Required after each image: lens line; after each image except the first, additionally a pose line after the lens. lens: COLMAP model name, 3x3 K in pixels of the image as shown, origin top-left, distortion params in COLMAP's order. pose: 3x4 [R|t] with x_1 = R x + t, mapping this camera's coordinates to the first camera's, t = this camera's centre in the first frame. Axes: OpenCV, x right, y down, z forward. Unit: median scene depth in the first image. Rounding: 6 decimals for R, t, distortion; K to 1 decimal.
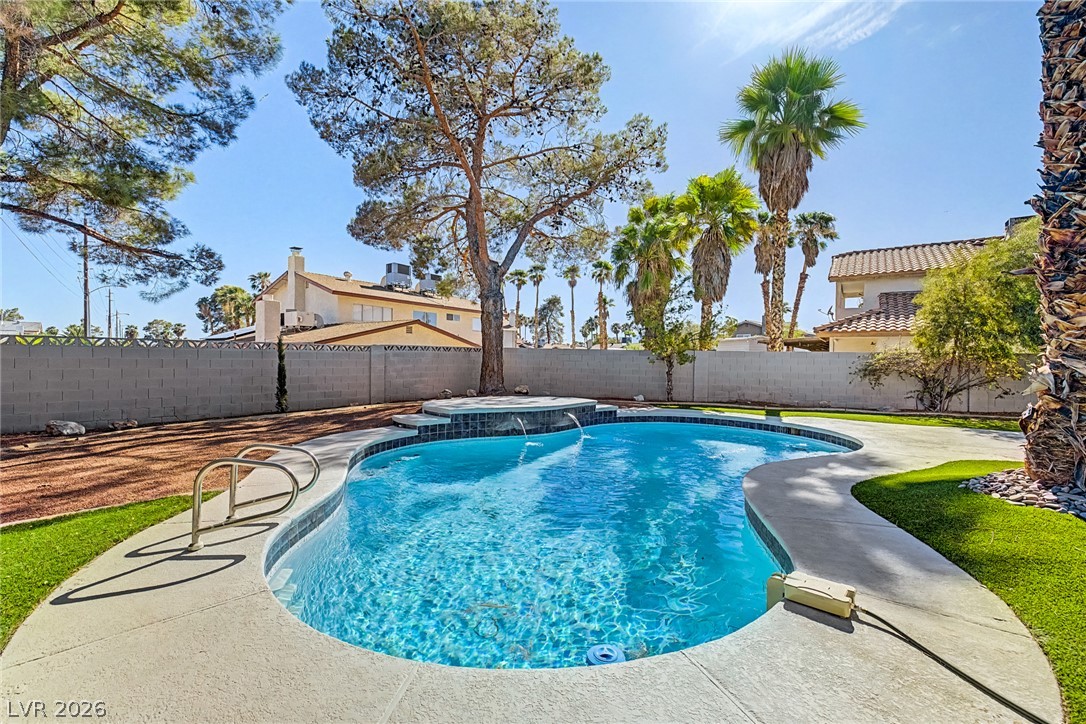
lens RADIAL K [[464.1, 0, 541.5], [0, 464.1, 370.9], [0, 0, 1]] dist [0.011280, -0.000843]
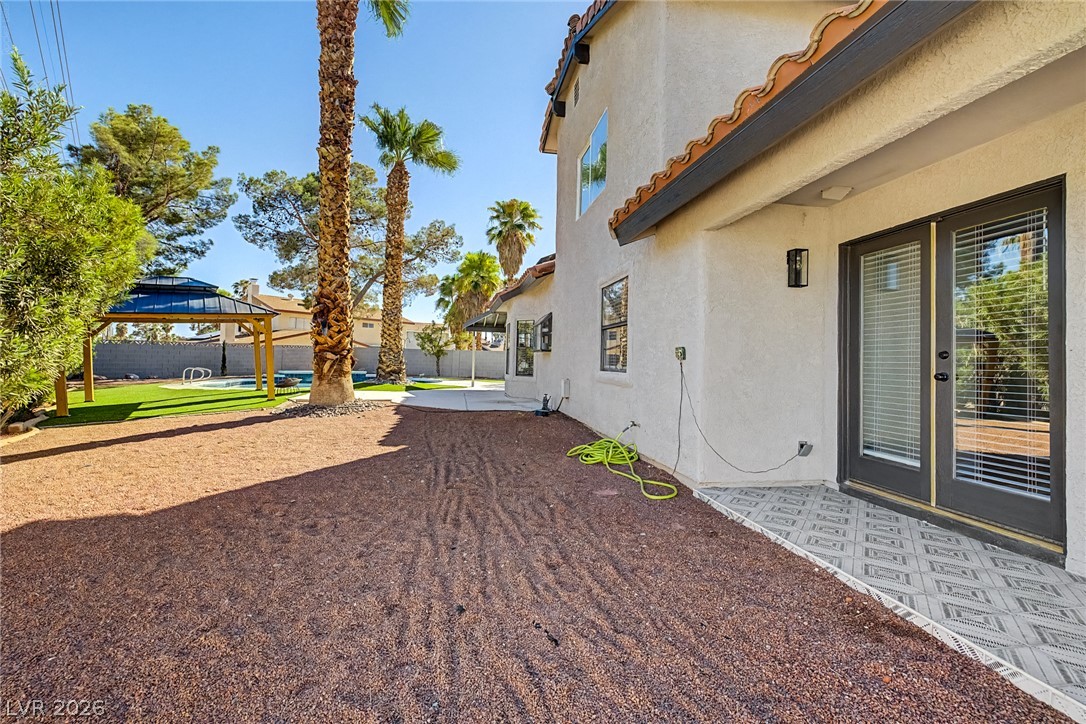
lens RADIAL K [[464.1, 0, 546.4], [0, 464.1, 353.2], [0, 0, 1]] dist [0.011280, -0.000843]
pose [[0.999629, 0.012605, 0.024150, 0.707815], [-0.011662, 0.999179, -0.038799, 0.040749], [-0.024619, 0.038503, 0.998955, -0.958385]]
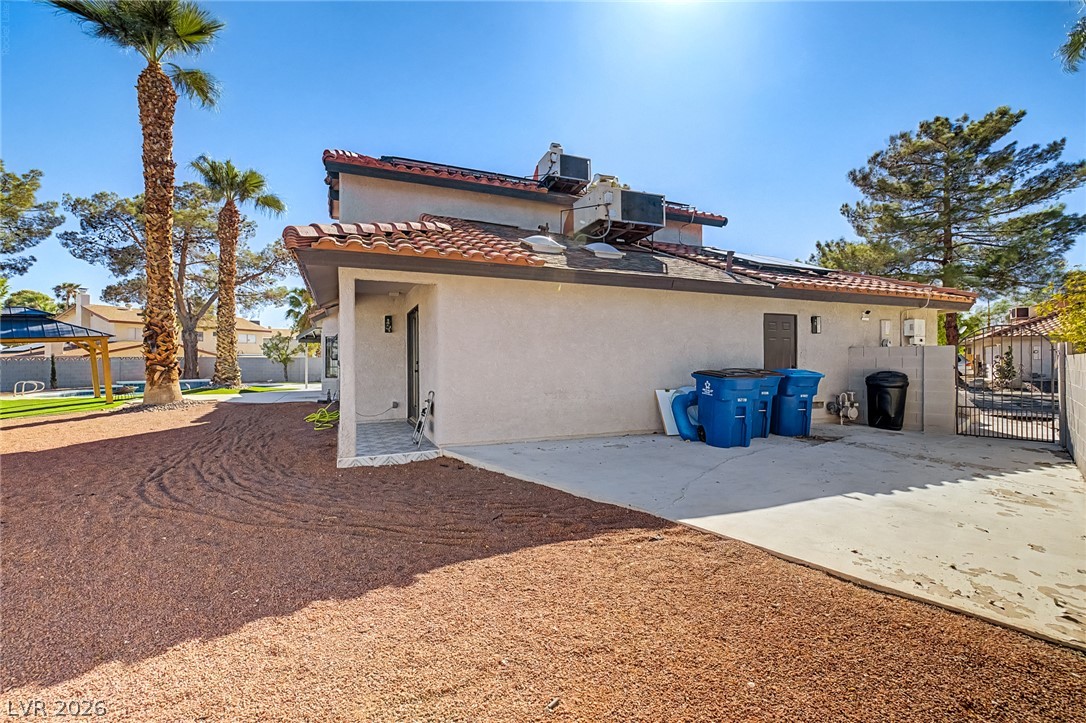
lens RADIAL K [[464.1, 0, 537.8], [0, 464.1, 359.8], [0, 0, 1]] dist [0.011280, -0.000843]
pose [[0.972306, -0.015051, 0.233228, 0.928241], [0.021504, 0.999452, -0.025153, 0.045355], [-0.232721, 0.029472, 0.972097, -1.359808]]
